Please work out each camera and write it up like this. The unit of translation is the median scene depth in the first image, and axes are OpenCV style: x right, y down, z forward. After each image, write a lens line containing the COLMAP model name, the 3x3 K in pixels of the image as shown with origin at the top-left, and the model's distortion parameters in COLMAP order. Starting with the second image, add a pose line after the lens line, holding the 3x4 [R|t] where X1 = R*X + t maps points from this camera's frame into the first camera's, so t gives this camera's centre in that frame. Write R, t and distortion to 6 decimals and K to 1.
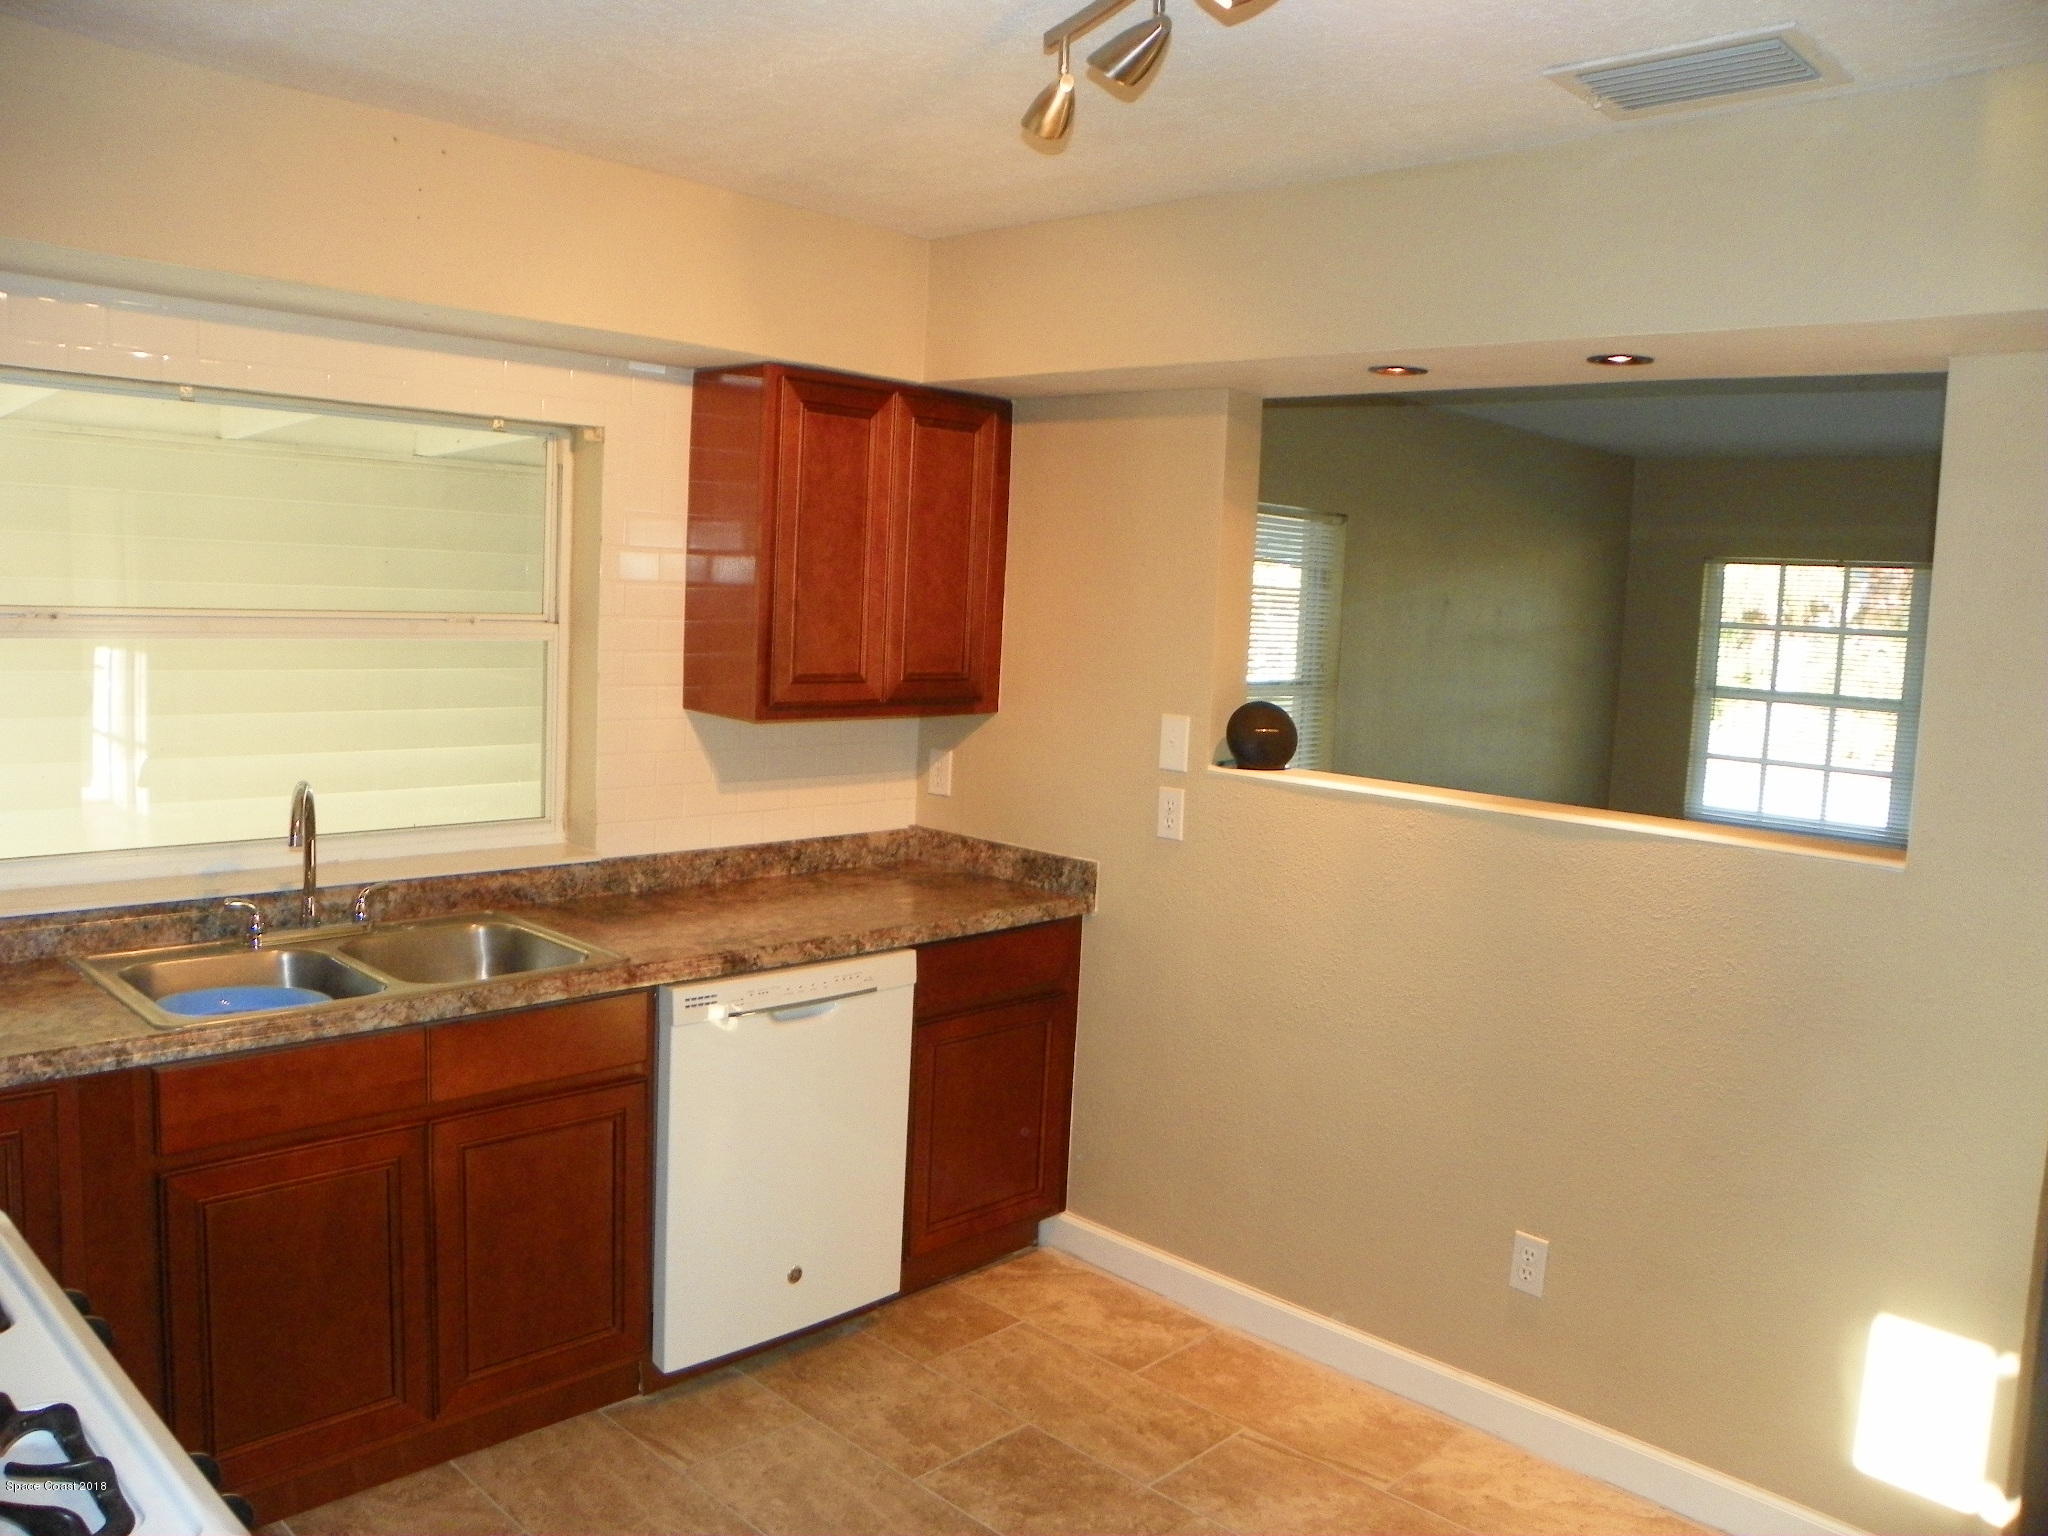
lens RADIAL K [[1556.7, 0, 1024.0], [0, 1556.7, 768.0], [0, 0, 1]] dist [-0.134250, 0.044770]
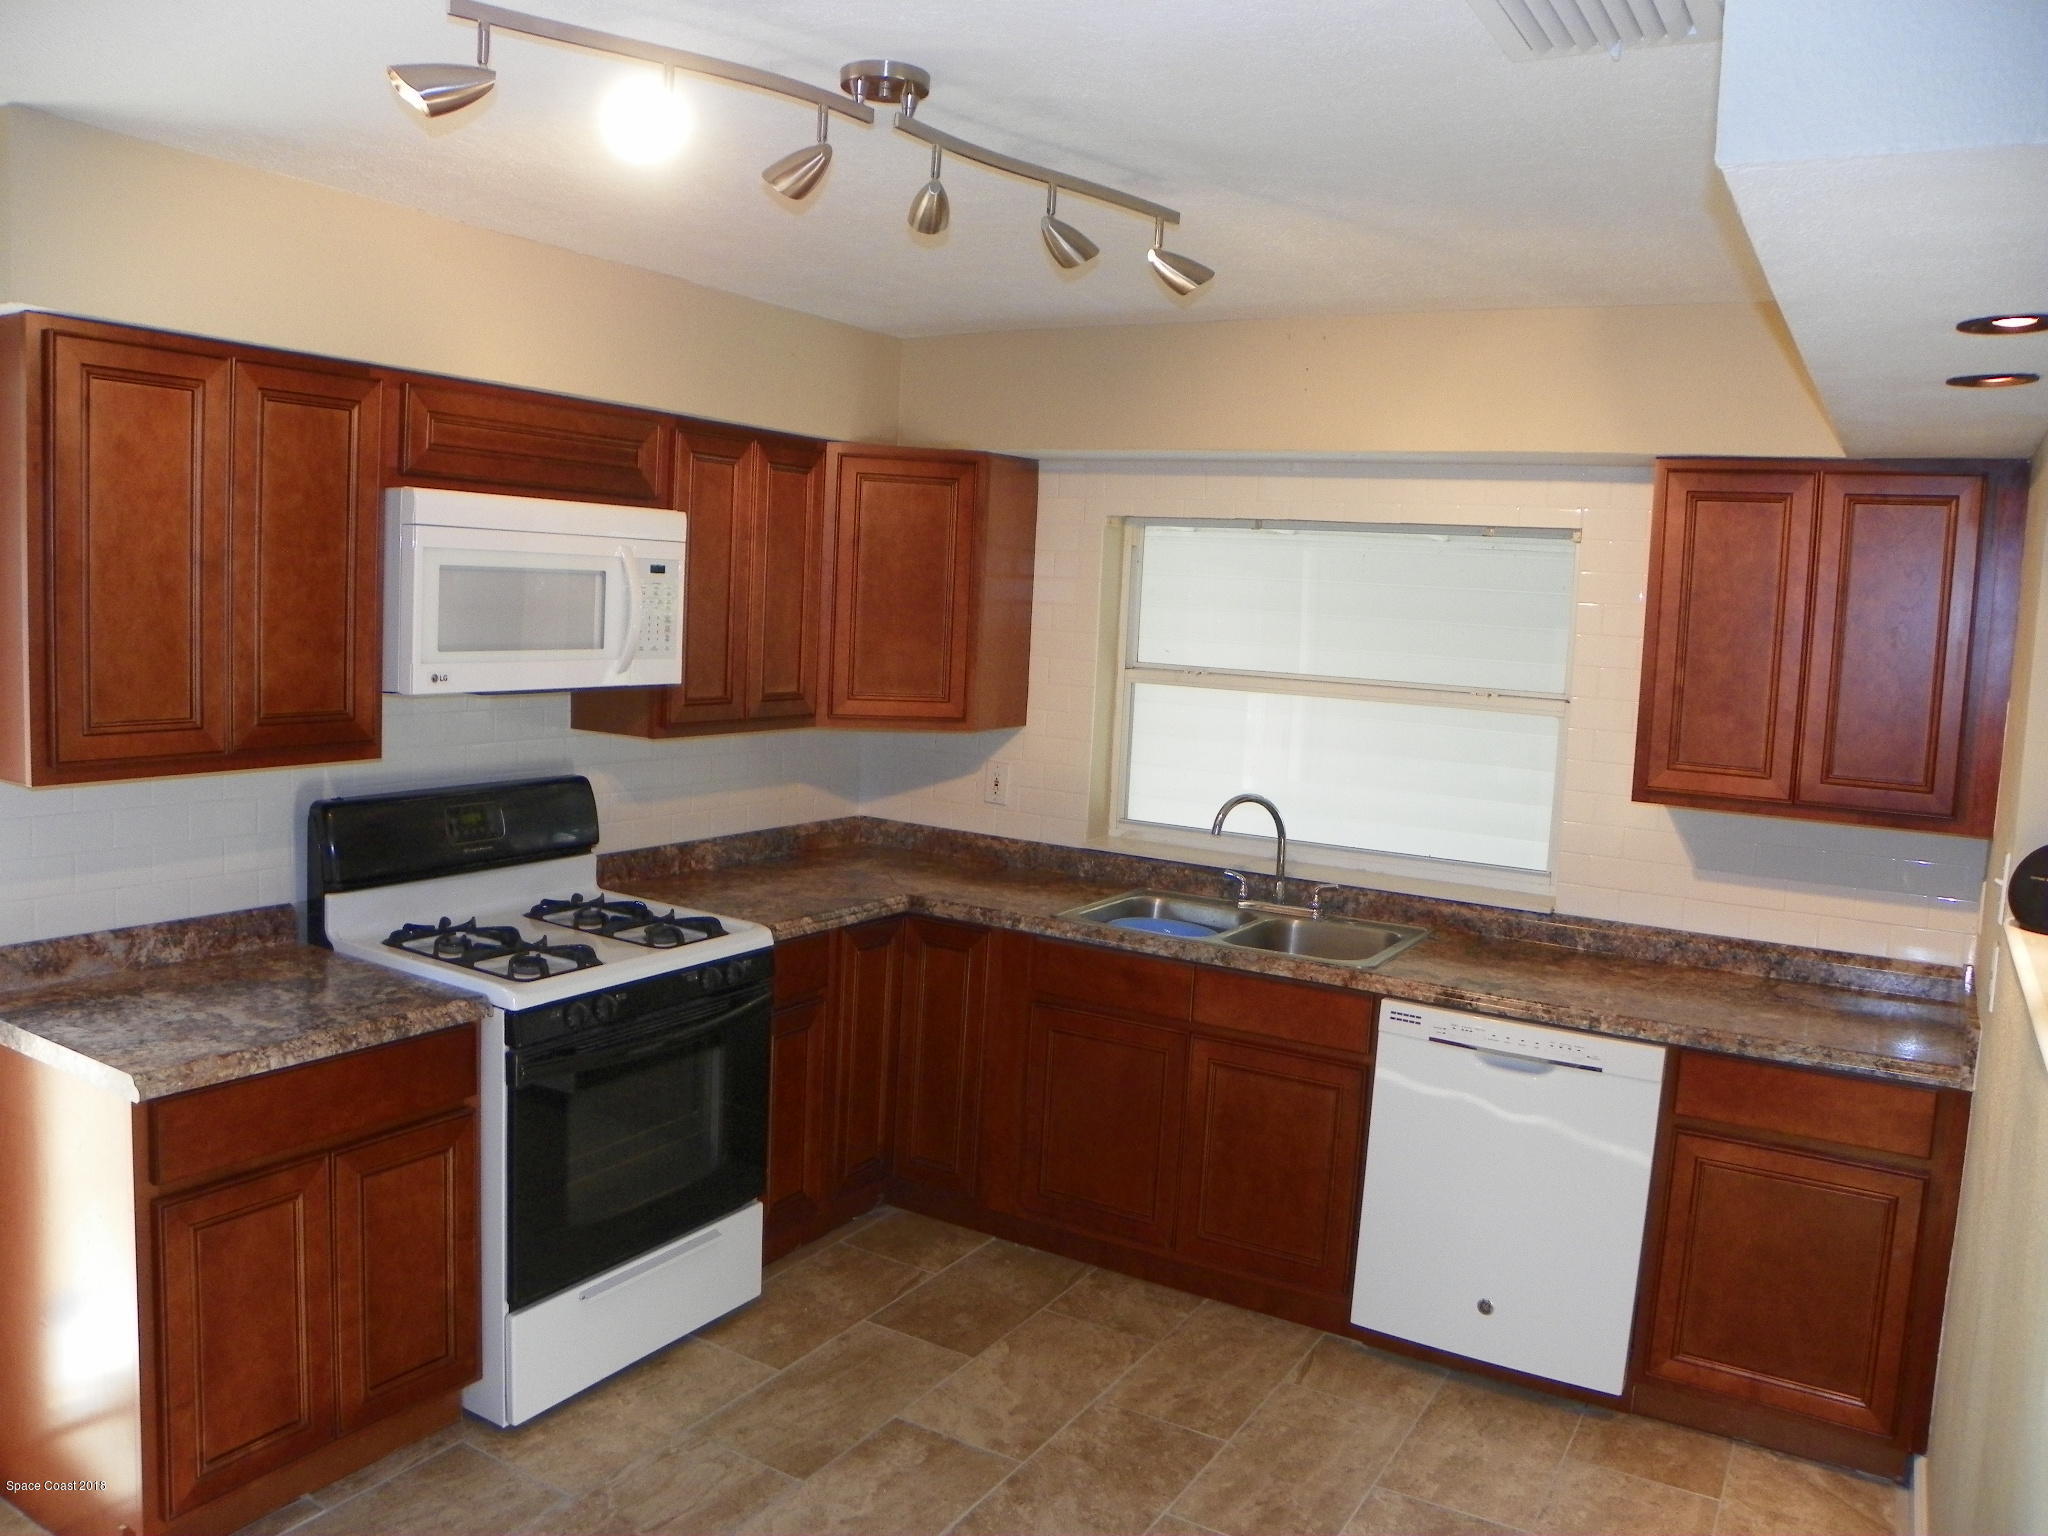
lens RADIAL K [[1546.6, 0, 1024.0], [0, 1546.6, 768.0], [0, 0, 1]] dist [-0.159689, 0.105172]
pose [[0.239863, 0.074551, -0.967940, 0.727068], [-0.144254, 0.988715, 0.040404, -0.035438], [0.960030, 0.129938, 0.247910, 0.365960]]
